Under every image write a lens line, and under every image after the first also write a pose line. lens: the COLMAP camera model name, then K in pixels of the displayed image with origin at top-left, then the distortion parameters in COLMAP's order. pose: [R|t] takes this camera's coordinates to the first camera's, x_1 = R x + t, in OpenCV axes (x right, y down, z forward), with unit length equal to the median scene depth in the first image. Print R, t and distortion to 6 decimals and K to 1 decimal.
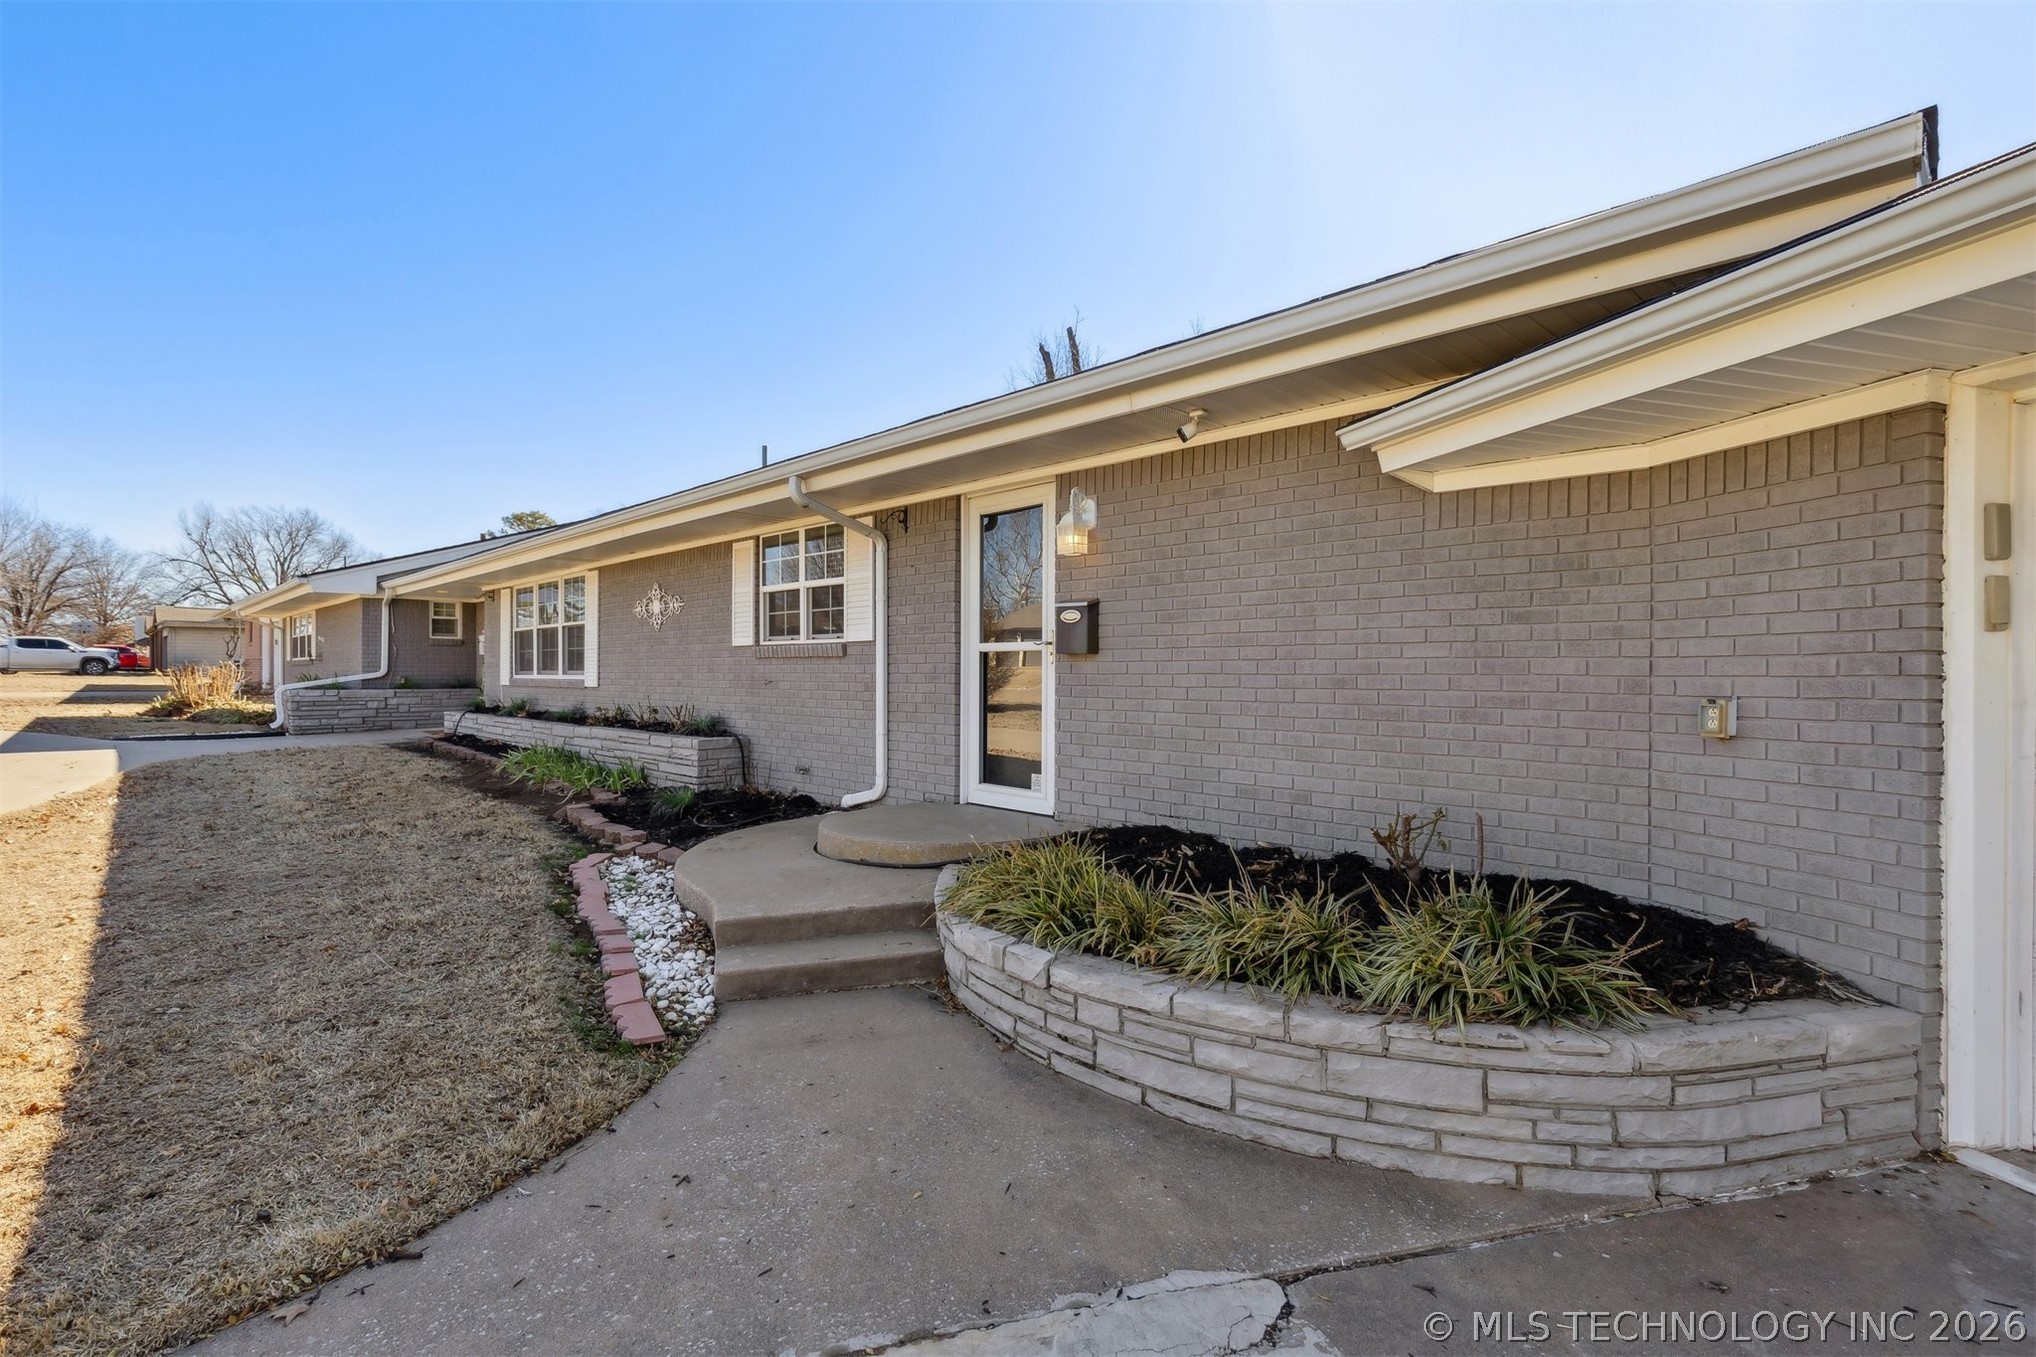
lens RADIAL K [[915.9, 0, 1020.0], [0, 915.9, 675.0], [0, 0, 1]] dist [0.007456, -0.000523]
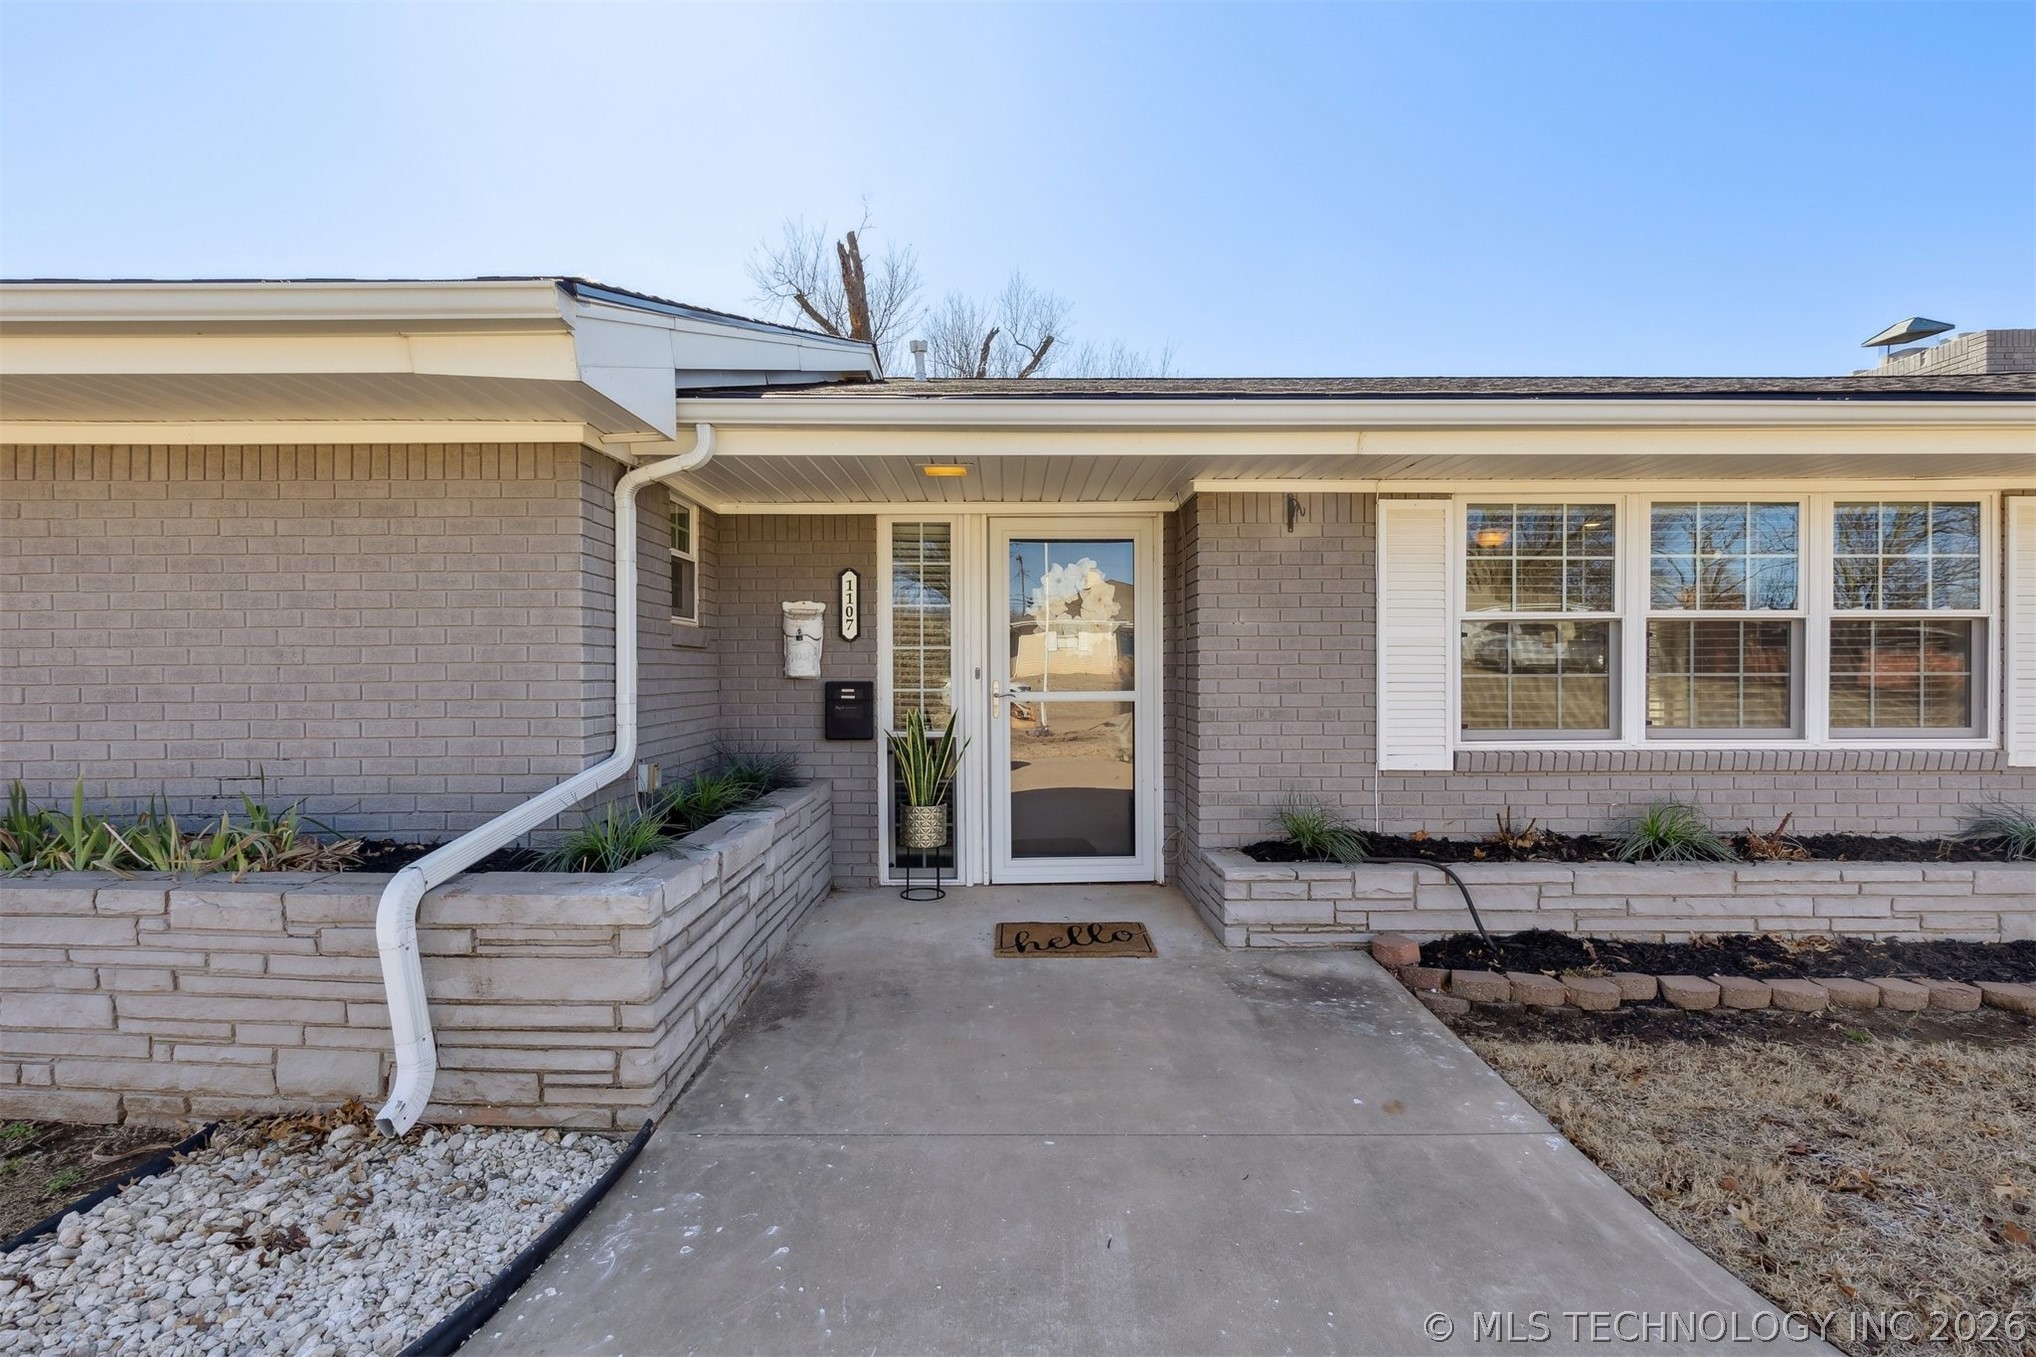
lens RADIAL K [[915.9, 0, 1020.0], [0, 915.9, 675.0], [0, 0, 1]] dist [0.007456, -0.000523]
pose [[0.709231, -0.003157, 0.704970, -1.094801], [0.006361, 0.999978, -0.001922, -0.030929], [-0.704948, 0.005848, 0.709235, 1.014956]]
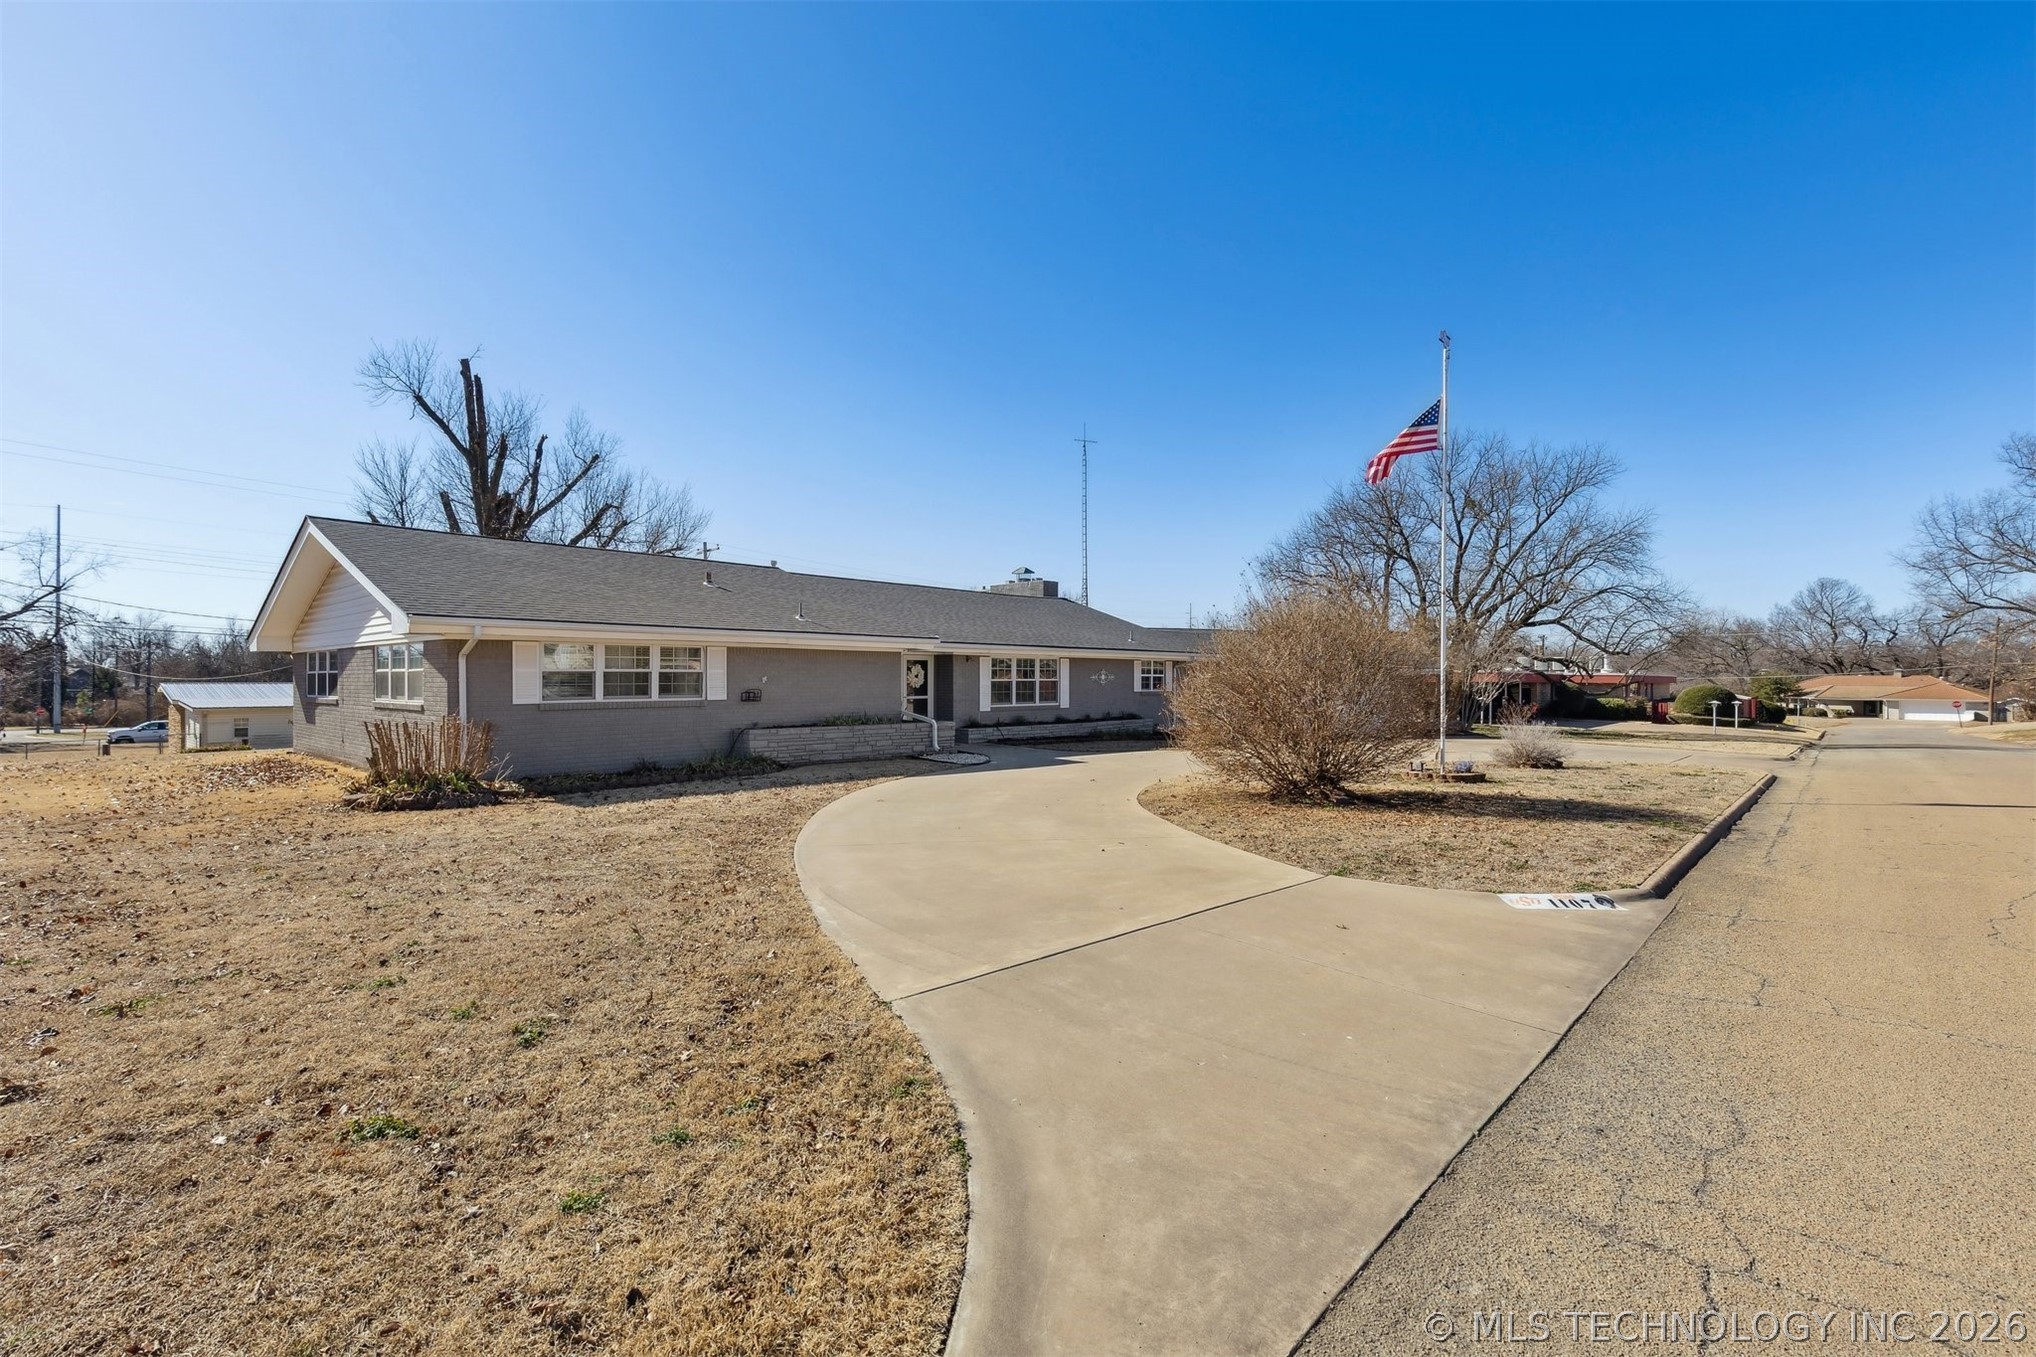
lens RADIAL K [[915.9, 0, 1020.0], [0, 915.9, 675.0], [0, 0, 1]] dist [0.007456, -0.000523]
pose [[-0.041597, 0.005267, 0.999121, -2.768643], [0.003739, 0.999980, -0.005116, -0.057783], [-0.999127, 0.003523, -0.041616, 1.189163]]
